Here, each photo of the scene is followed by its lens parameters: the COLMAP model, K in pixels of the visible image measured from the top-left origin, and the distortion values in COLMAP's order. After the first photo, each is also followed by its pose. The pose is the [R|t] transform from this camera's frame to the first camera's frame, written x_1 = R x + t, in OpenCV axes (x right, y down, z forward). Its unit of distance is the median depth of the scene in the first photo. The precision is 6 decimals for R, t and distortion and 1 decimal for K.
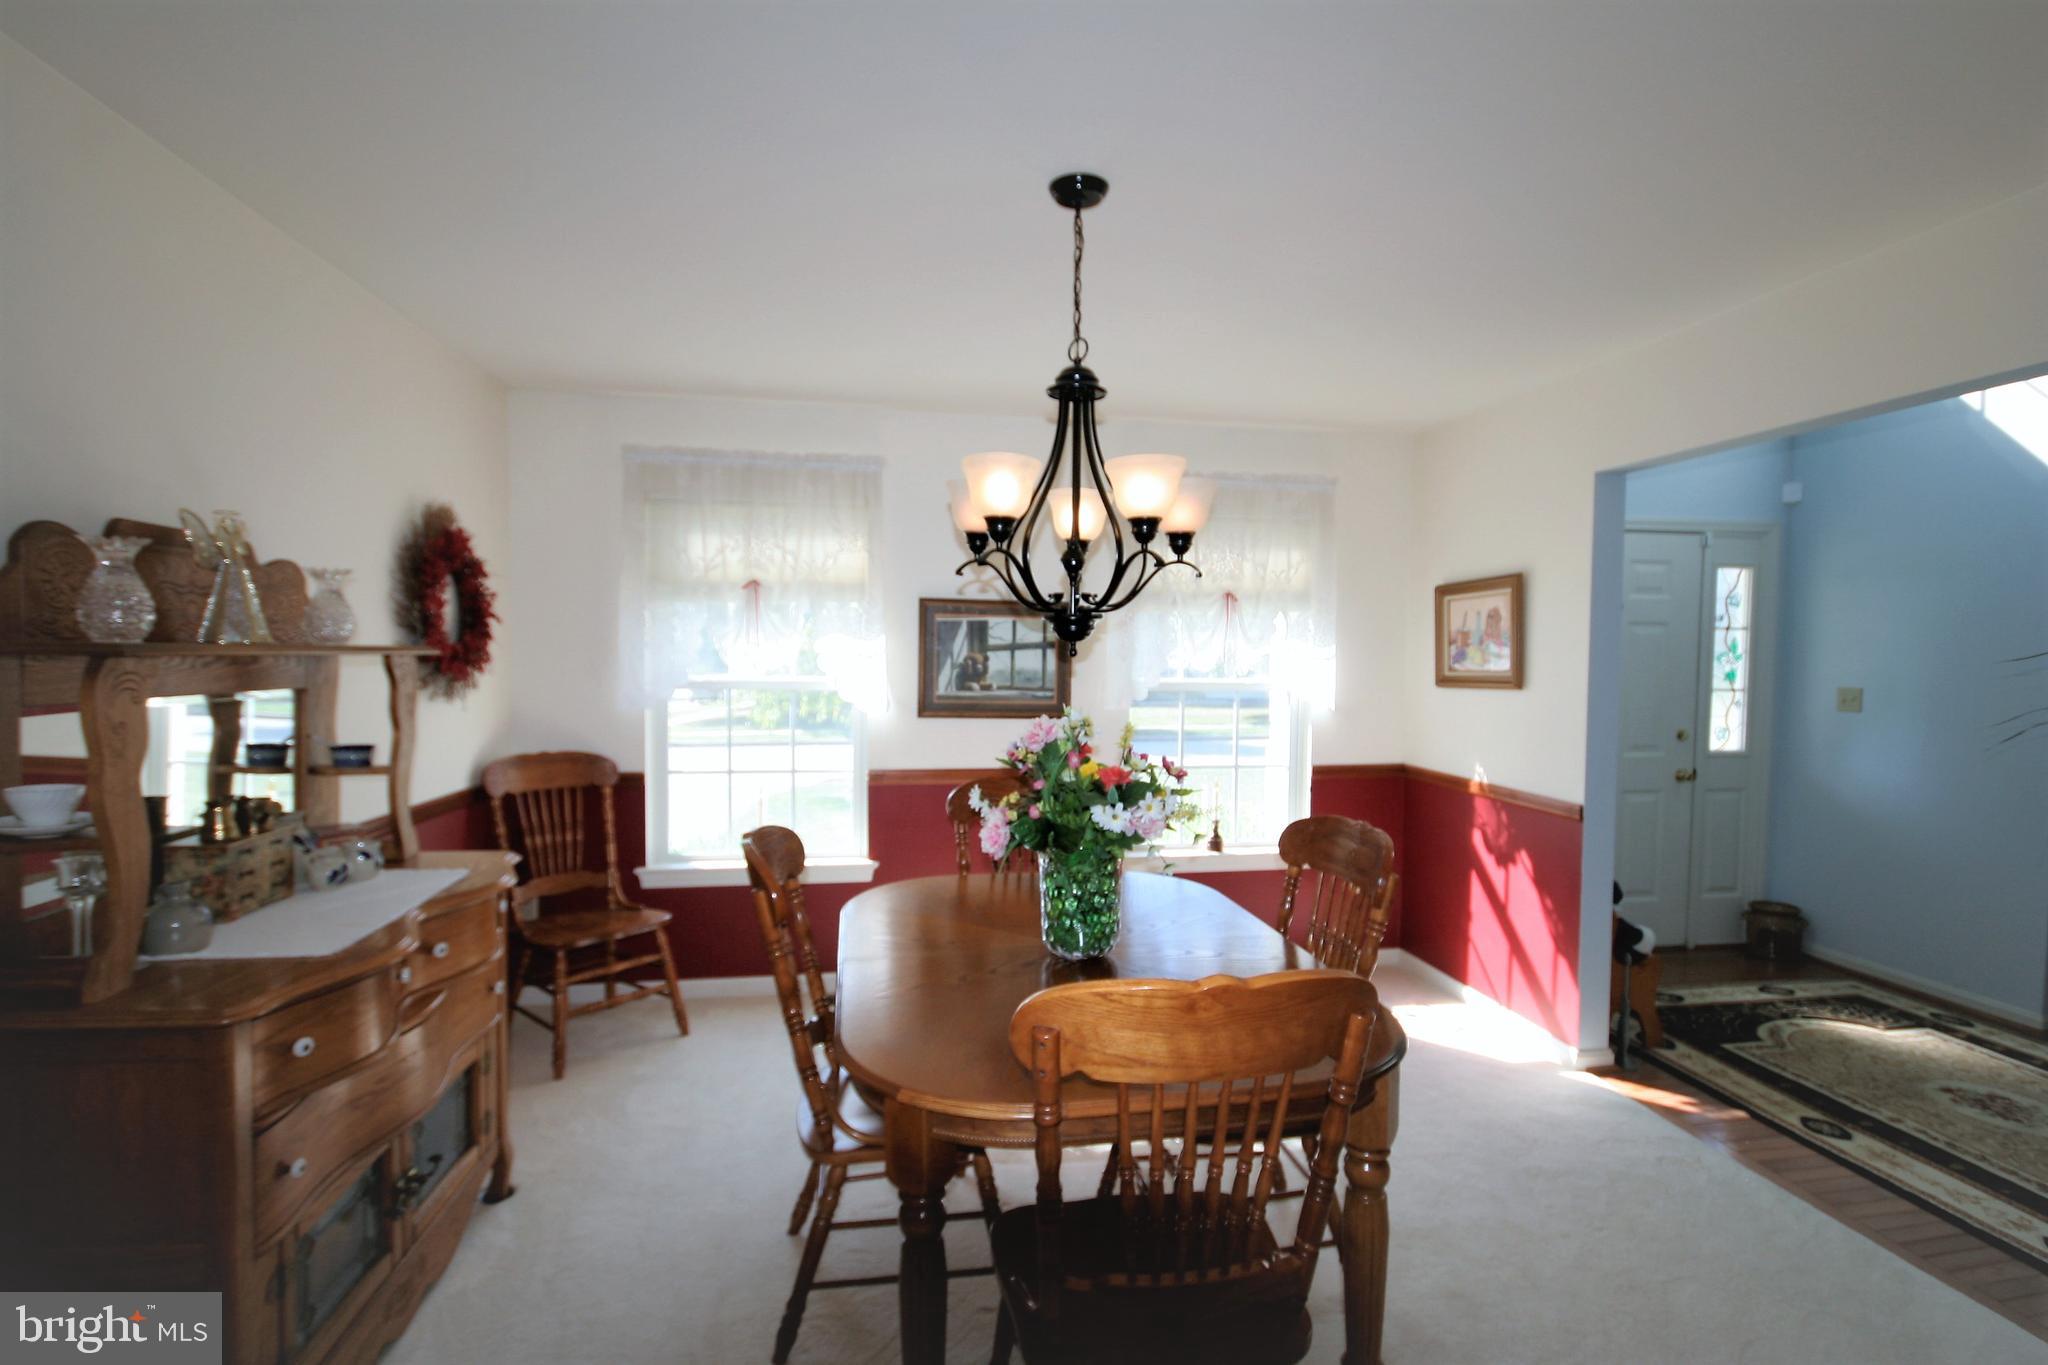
lens RADIAL K [[959.6, 0, 1021.9], [0, 959.6, 697.0], [0, 0, 1]] dist [-0.001879, -0.000264]
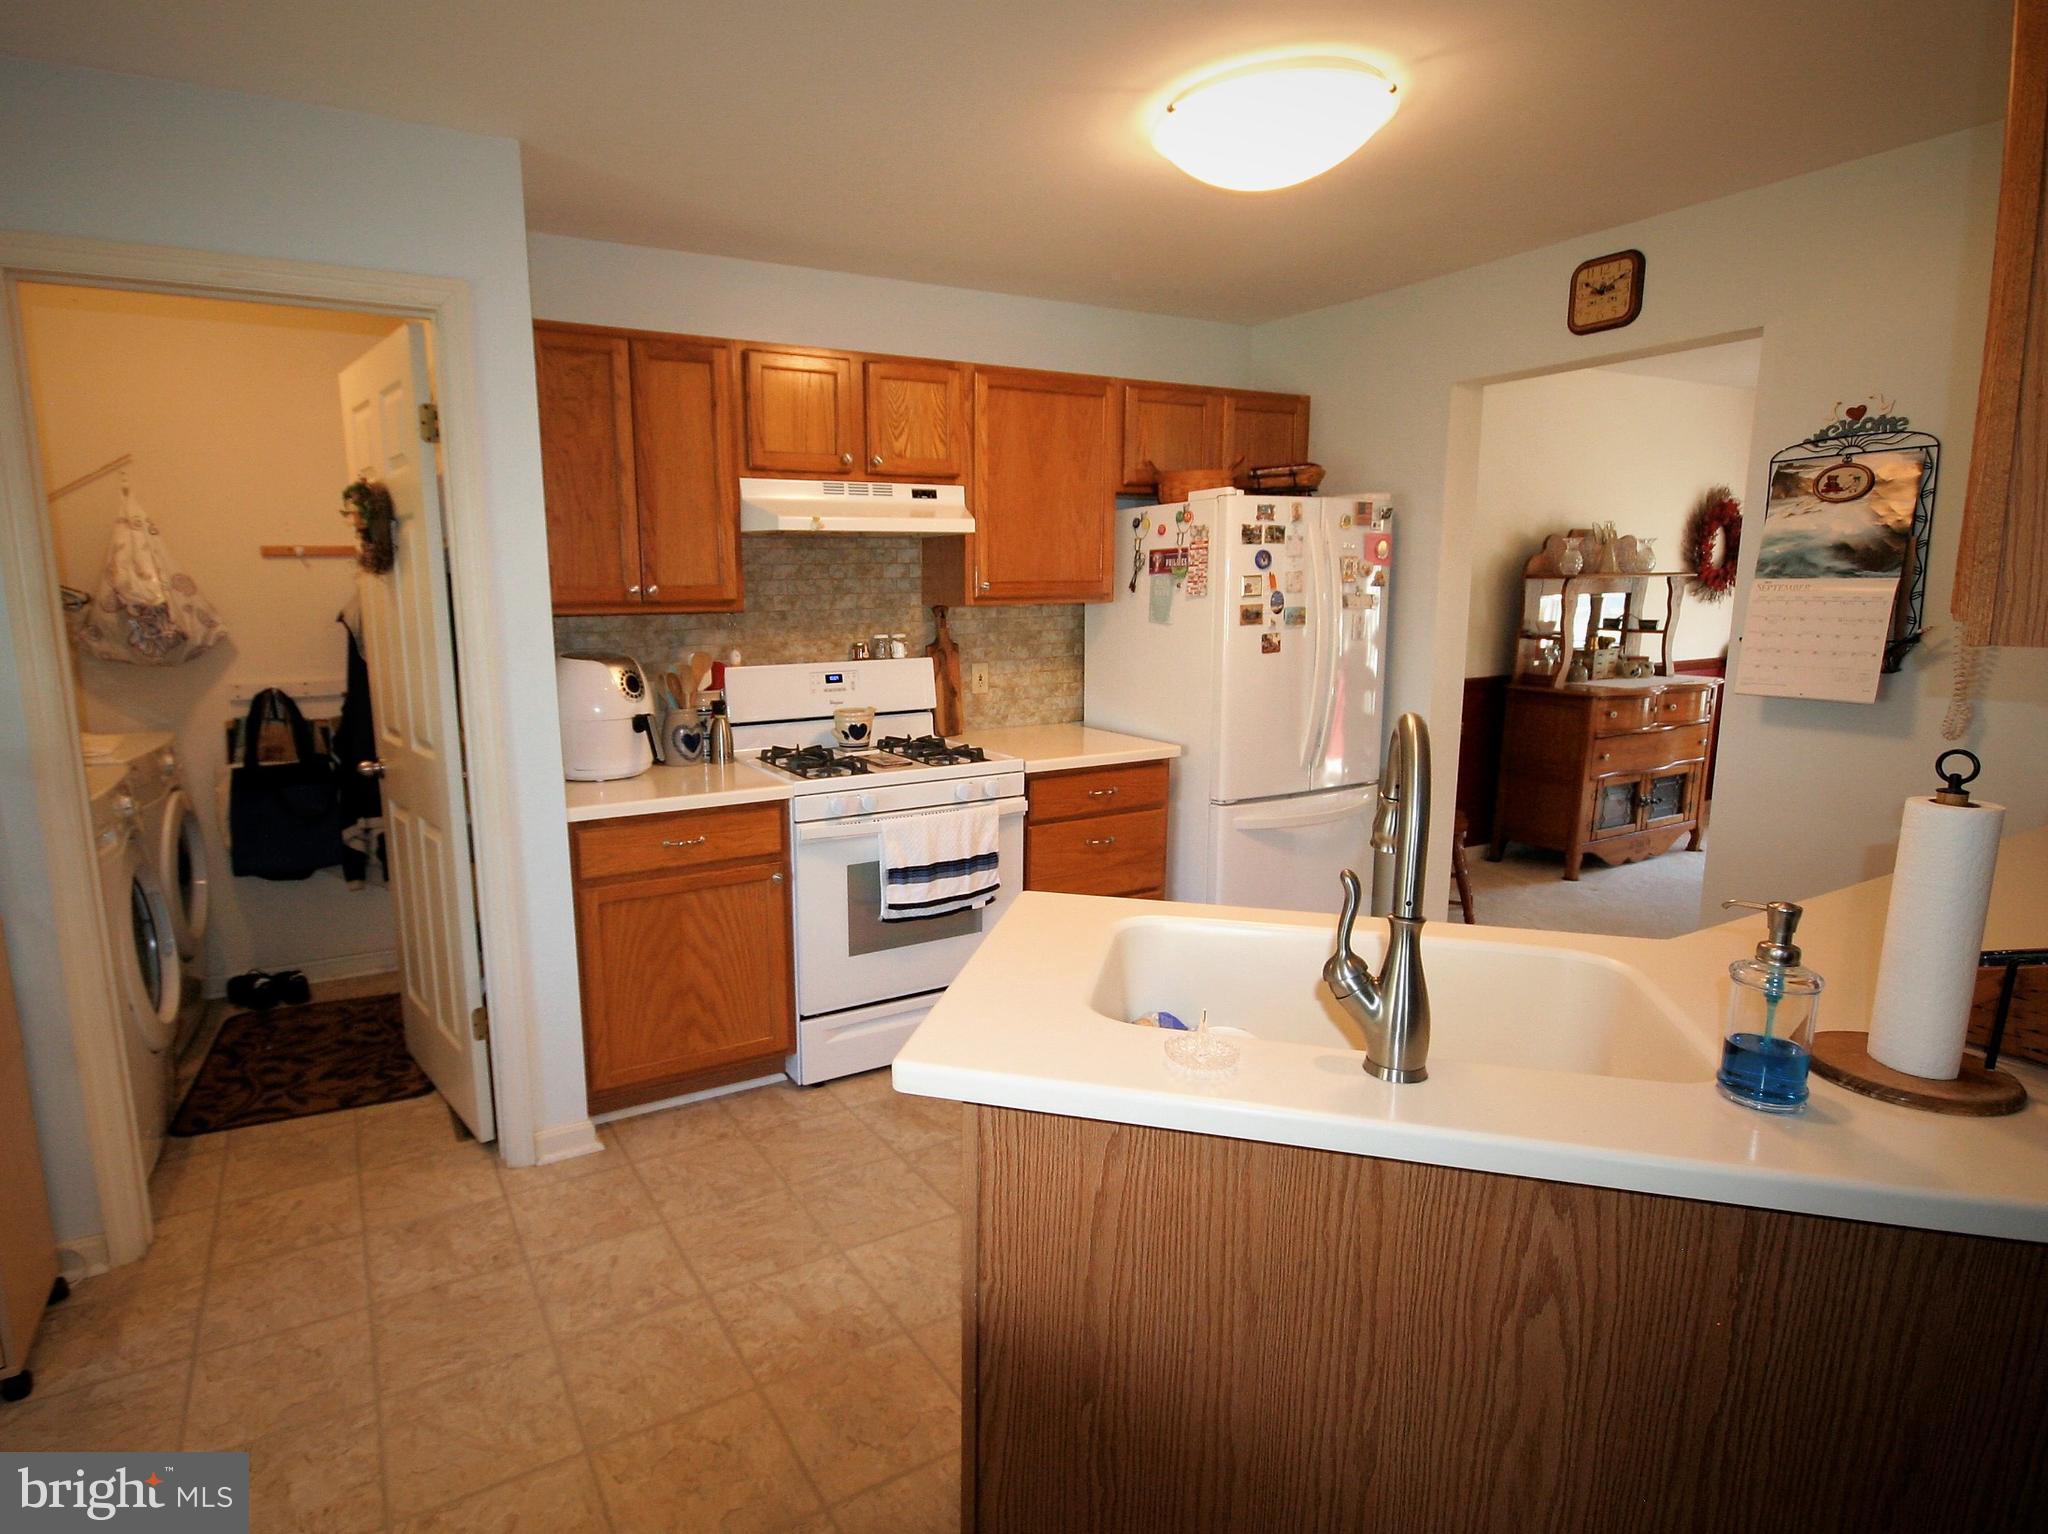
lens RADIAL K [[1092.6, 0, 895.8], [0, 1092.6, 774.3], [0, 0, 1]] dist [-0.018255, 0.000415]
pose [[0.321811, 0.147184, -0.935294, 1.108299], [-0.018908, 0.988645, 0.149074, 0.064983], [0.946615, -0.030289, 0.320940, -1.422762]]
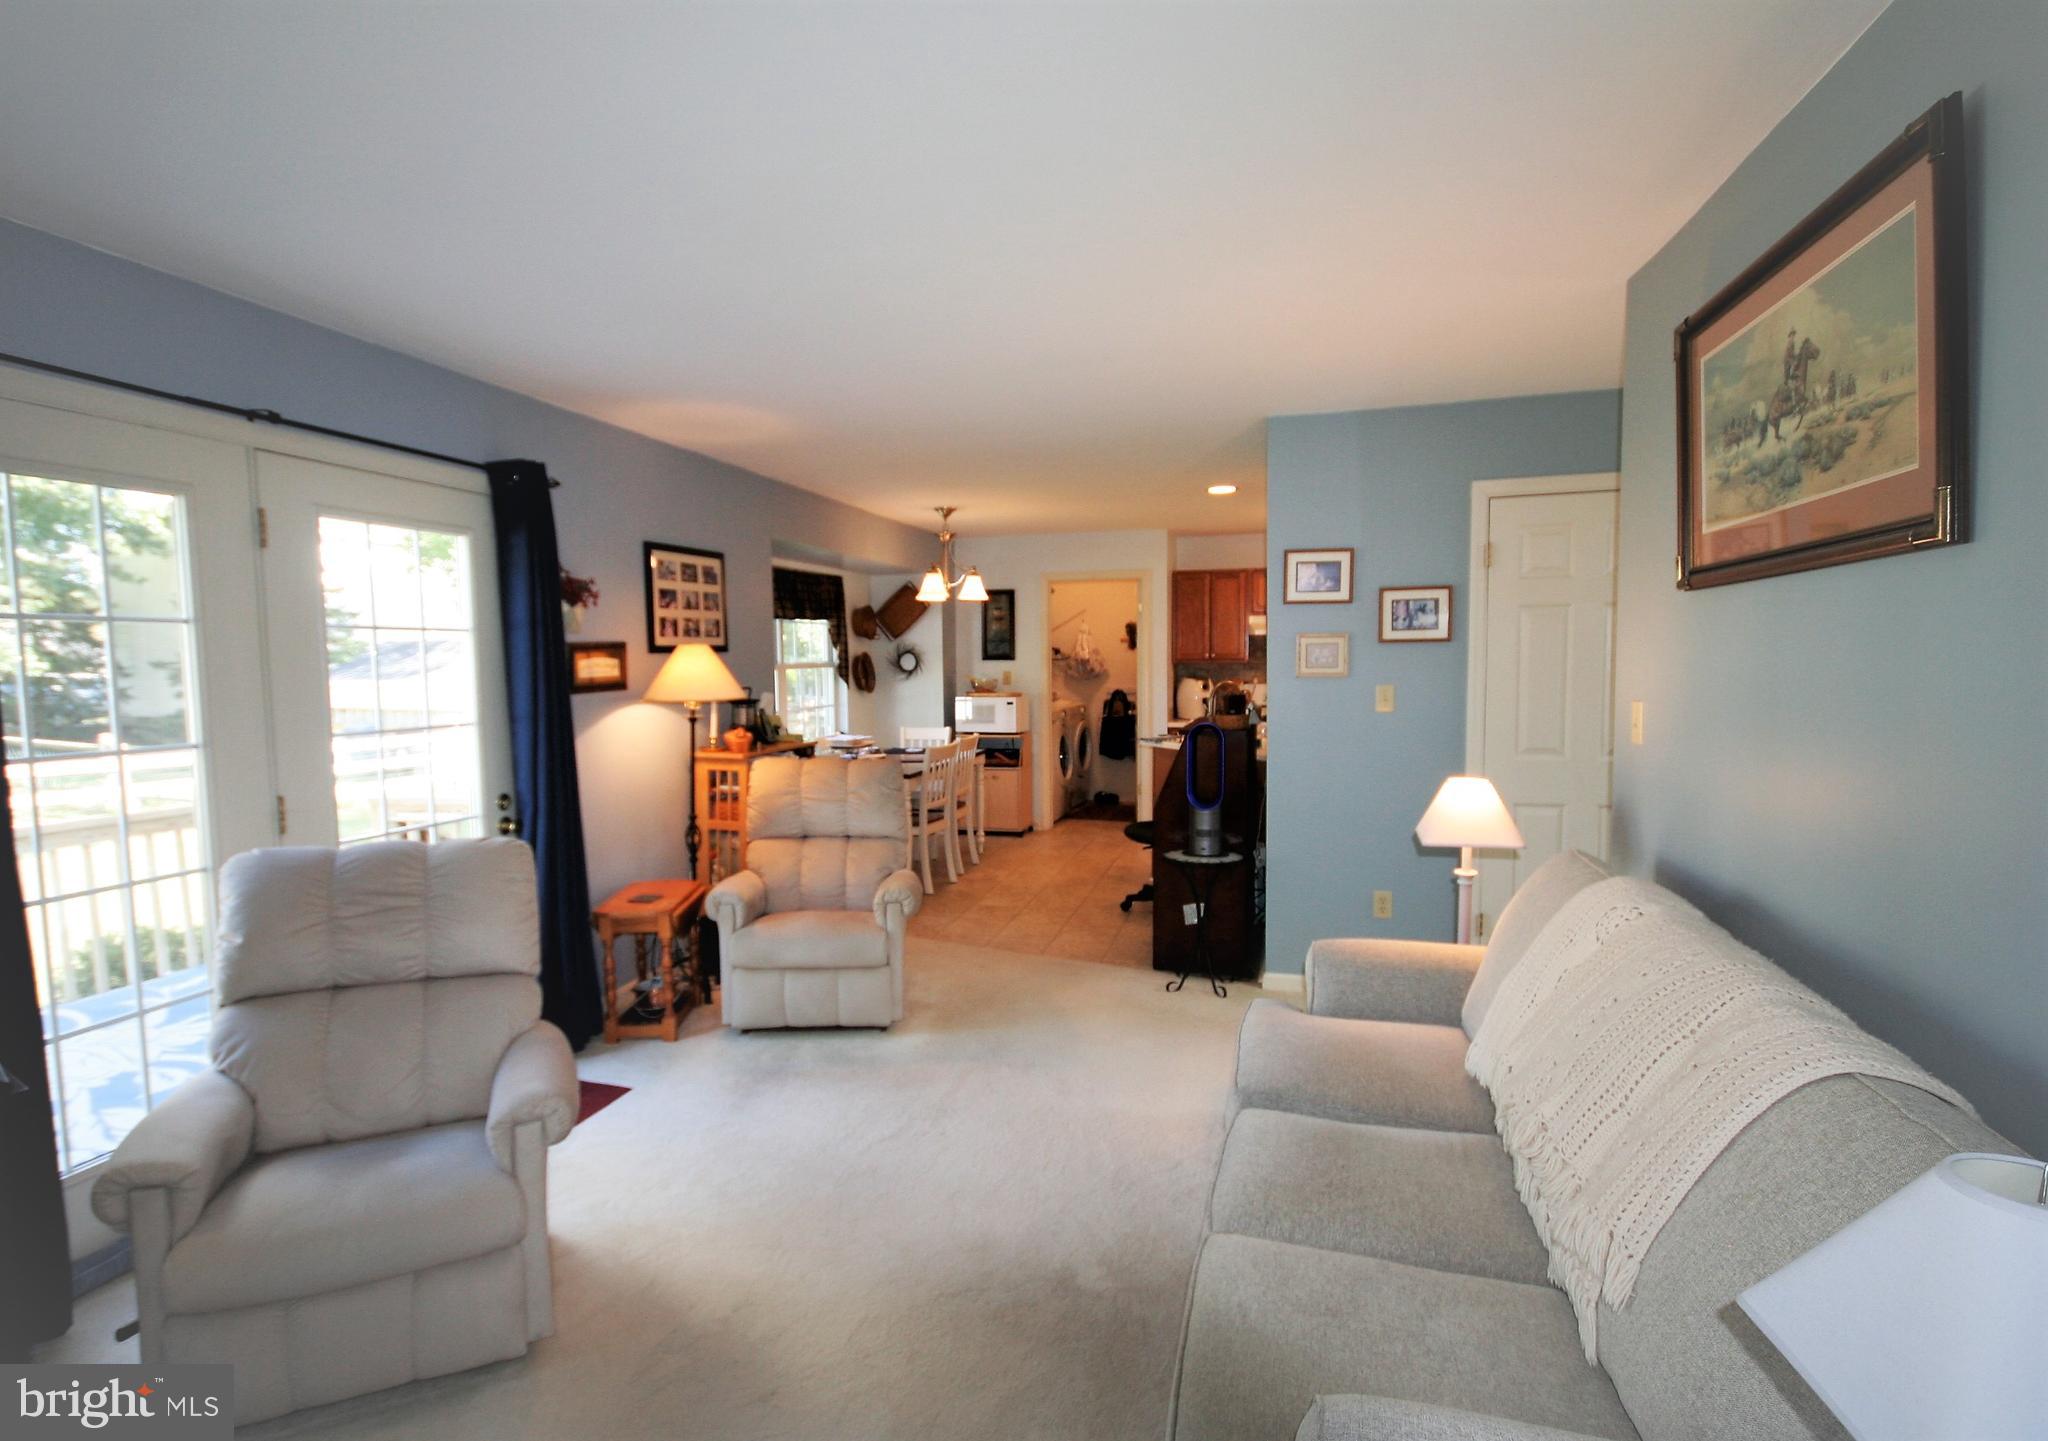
lens RADIAL K [[1036.6, 0, 1025.3], [0, 1036.6, 729.8], [0, 0, 1]] dist [-0.004624, -0.000568]
pose [[-0.406775, 0.062433, -0.911393, 3.411982], [-0.022567, 0.996671, 0.078347, 0.036206], [0.913250, 0.052437, -0.404011, -0.367970]]
